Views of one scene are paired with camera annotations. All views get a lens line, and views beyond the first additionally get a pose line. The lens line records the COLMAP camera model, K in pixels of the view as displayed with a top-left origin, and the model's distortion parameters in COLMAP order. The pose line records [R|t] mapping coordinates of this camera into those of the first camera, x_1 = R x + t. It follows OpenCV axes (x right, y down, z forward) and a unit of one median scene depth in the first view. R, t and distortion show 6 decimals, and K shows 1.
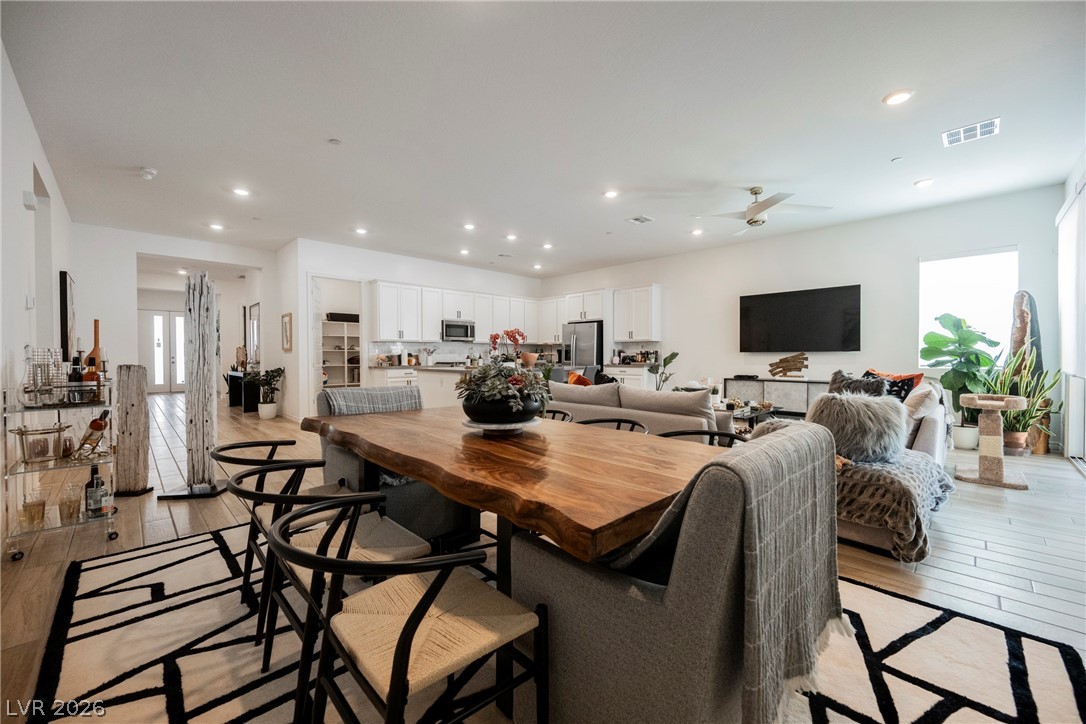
lens RADIAL K [[426.5, 0, 547.1], [0, 426.5, 359.4], [0, 0, 1]] dist [-0.003871, 0.001290]
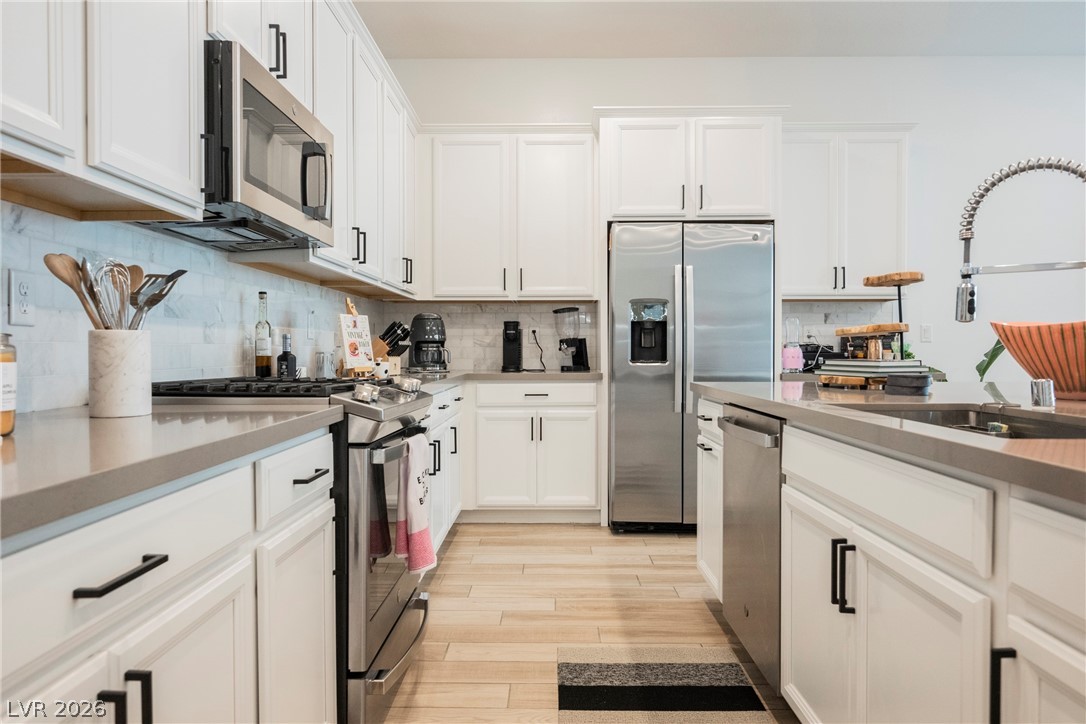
lens RADIAL K [[682.5, 0, 544.1], [0, 682.5, 362.0], [0, 0, 1]] dist [-0.013735, 0.009766]
pose [[0.711227, -0.010792, 0.702879, -0.379449], [0.008250, 0.999941, 0.007005, -0.000663], [-0.702914, 0.000817, 0.711275, 0.966766]]
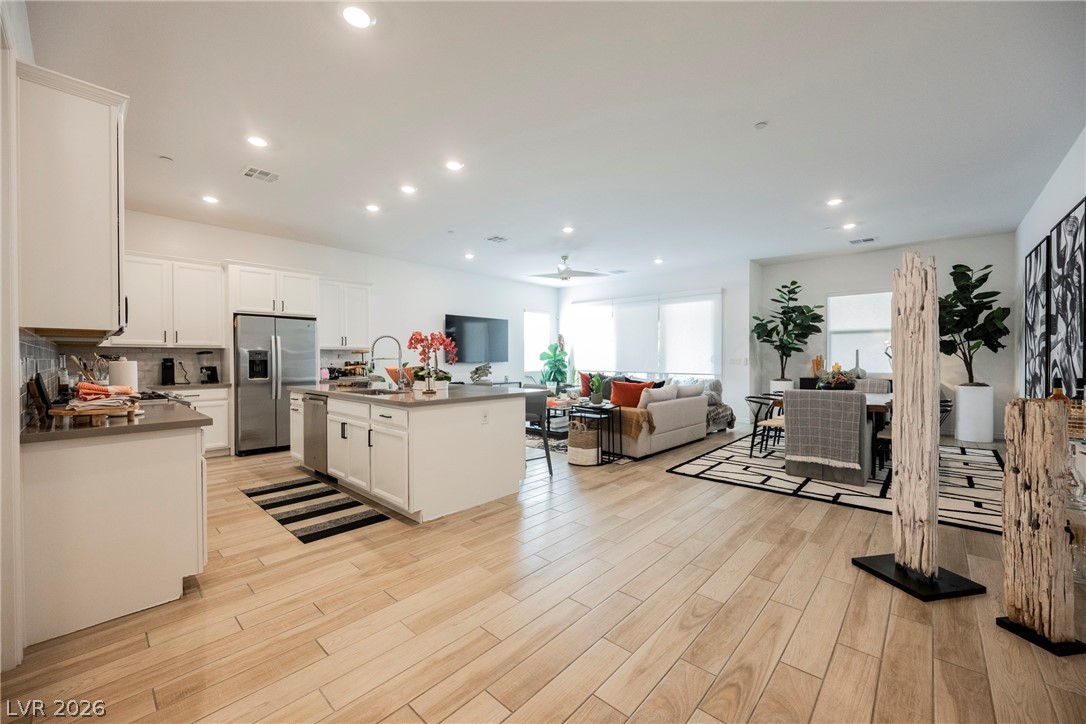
lens RADIAL K [[426.5, 0, 545.5], [0, 426.5, 362.6], [0, 0, 1]] dist [-0.003871, 0.001290]
pose [[-0.054694, -0.006431, 0.998482, -0.737269], [0.013572, 0.999882, 0.007184, -0.022578], [-0.998411, 0.013945, -0.054600, 0.817512]]
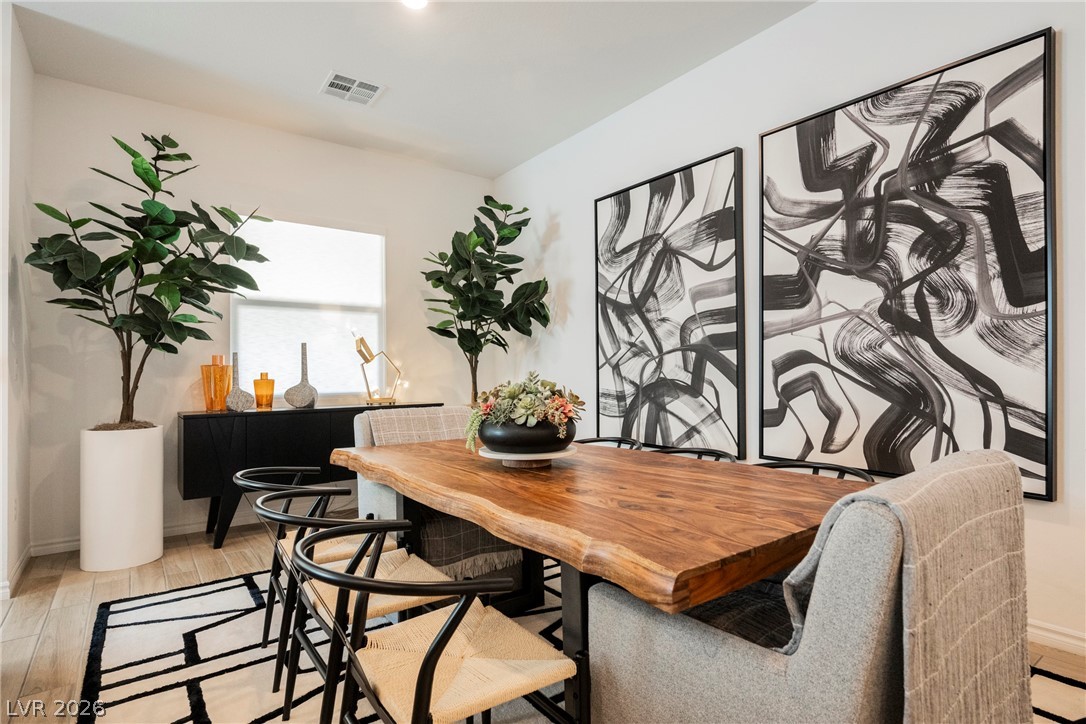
lens RADIAL K [[536.0, 0, 532.4], [0, 536.0, 367.7], [0, 0, 1]] dist [-0.005508, 0.000839]
pose [[-0.982786, 0.002968, 0.184725, -0.095662], [0.004312, 0.999967, 0.006875, -0.012176], [-0.184698, 0.007553, -0.982766, 0.531162]]
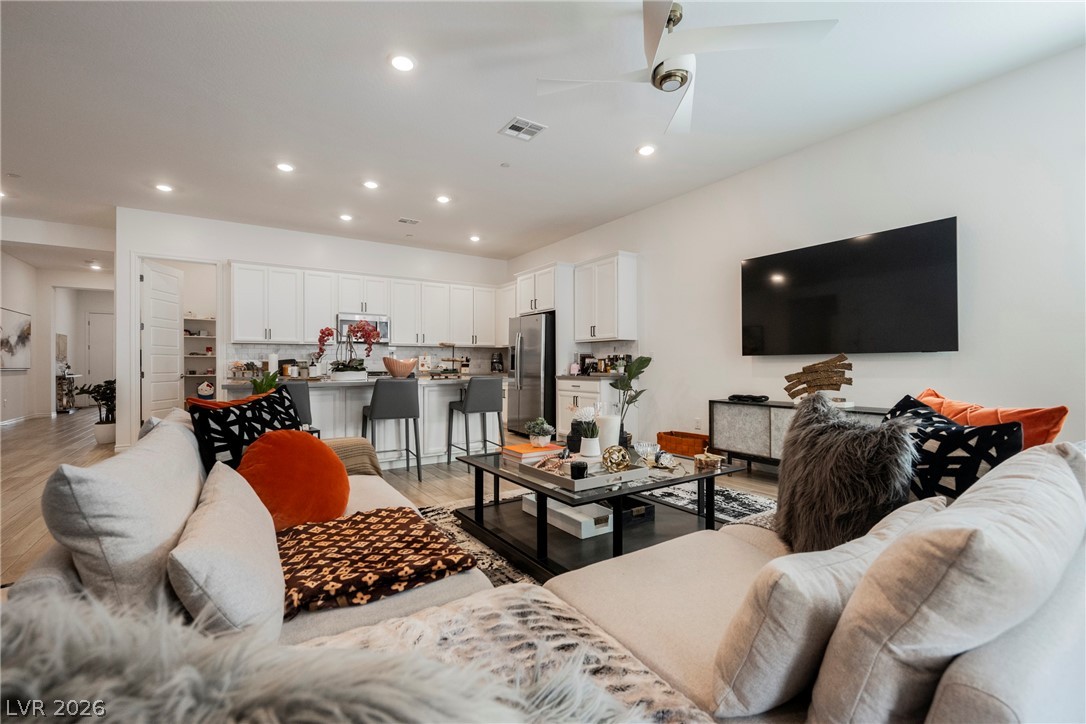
lens RADIAL K [[473.5, 0, 546.5], [0, 473.5, 361.7], [0, 0, 1]] dist [0.001823, -0.000319]
pose [[0.983315, -0.001142, -0.181909, 0.315077], [-0.001653, 0.999883, -0.015213, 0.001543], [0.181905, 0.015259, 0.983198, 0.318417]]
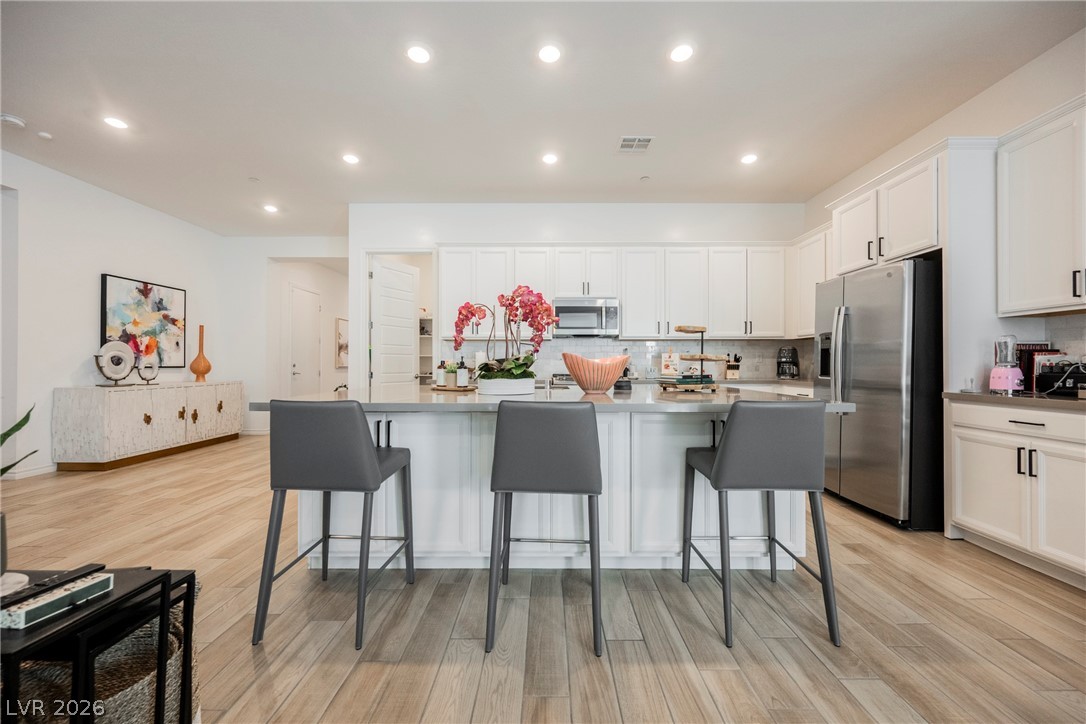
lens RADIAL K [[426.5, 0, 544.0], [0, 426.5, 361.9], [0, 0, 1]] dist [-0.003871, 0.001290]
pose [[0.707253, -0.000833, -0.706960, 0.179754], [-0.009947, 0.999889, -0.011130, -0.004329], [0.706890, 0.014904, 0.707166, 0.717305]]
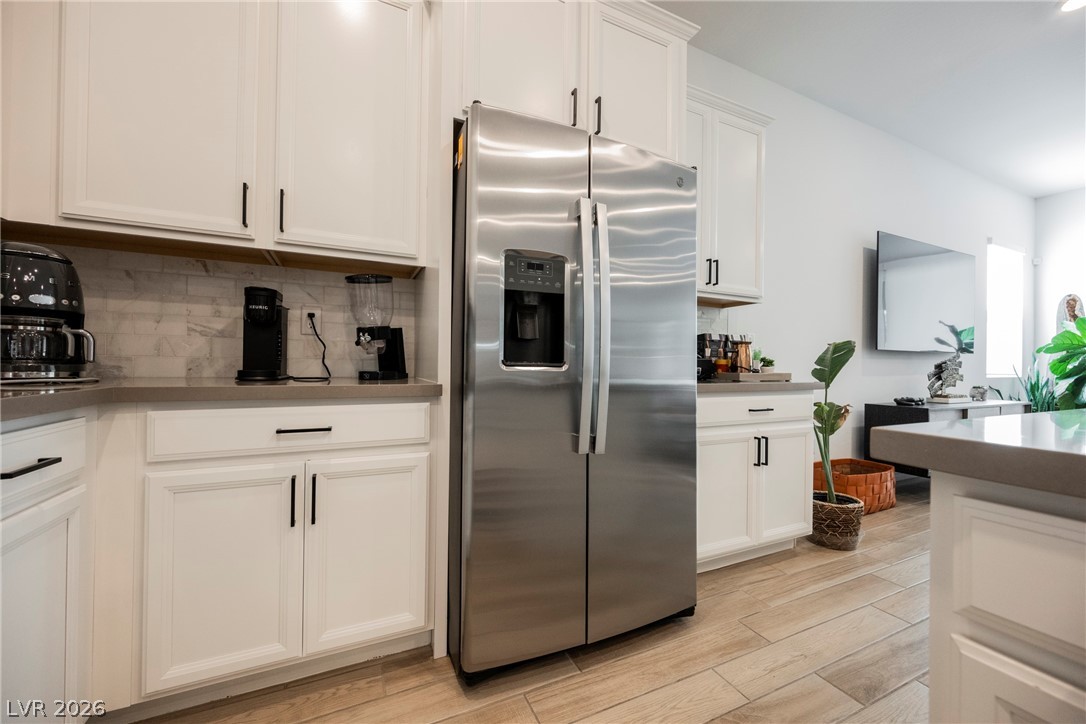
lens RADIAL K [[426.5, 0, 547.7], [0, 426.5, 361.9], [0, 0, 1]] dist [-0.003871, 0.001290]
pose [[0.324860, 0.014363, 0.945653, -0.113893], [-0.004705, 0.999897, -0.013570, 0.004980], [-0.945750, -0.000041, 0.324894, 1.229081]]
